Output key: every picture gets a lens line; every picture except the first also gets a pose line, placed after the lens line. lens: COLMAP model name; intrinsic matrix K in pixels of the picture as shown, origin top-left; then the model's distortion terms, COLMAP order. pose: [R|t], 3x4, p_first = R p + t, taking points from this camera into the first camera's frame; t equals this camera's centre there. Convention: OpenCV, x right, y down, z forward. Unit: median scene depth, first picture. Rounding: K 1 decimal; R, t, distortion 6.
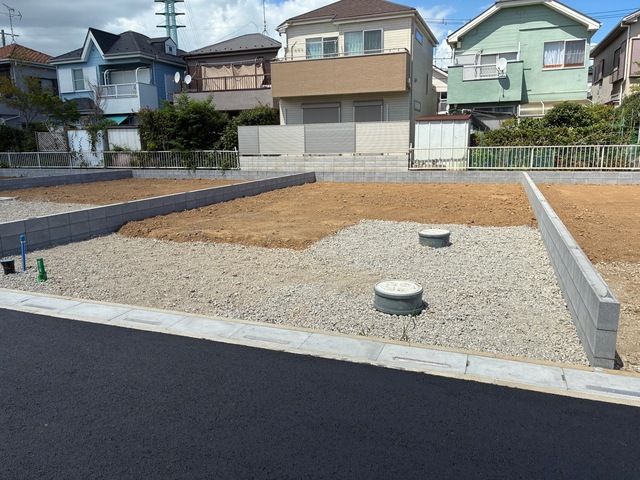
lens RADIAL K [[484.5, 0, 318.0], [0, 484.5, 236.5], [0, 0, 1]] dist [0.024106, -0.008453]
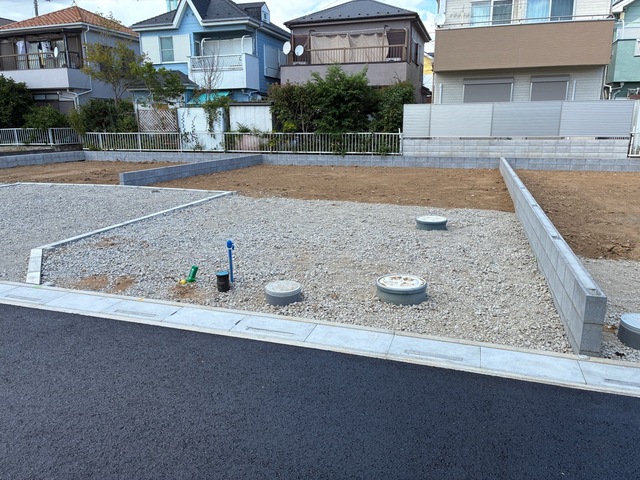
lens RADIAL K [[493.7, 0, 316.0], [0, 493.7, 238.1], [0, 0, 1]] dist [0.052041, -0.070542]
pose [[0.999230, 0.002590, 0.039156, -0.311840], [-0.003767, 0.999543, 0.029999, -0.014601], [-0.039061, -0.030123, 0.998783, 0.110908]]
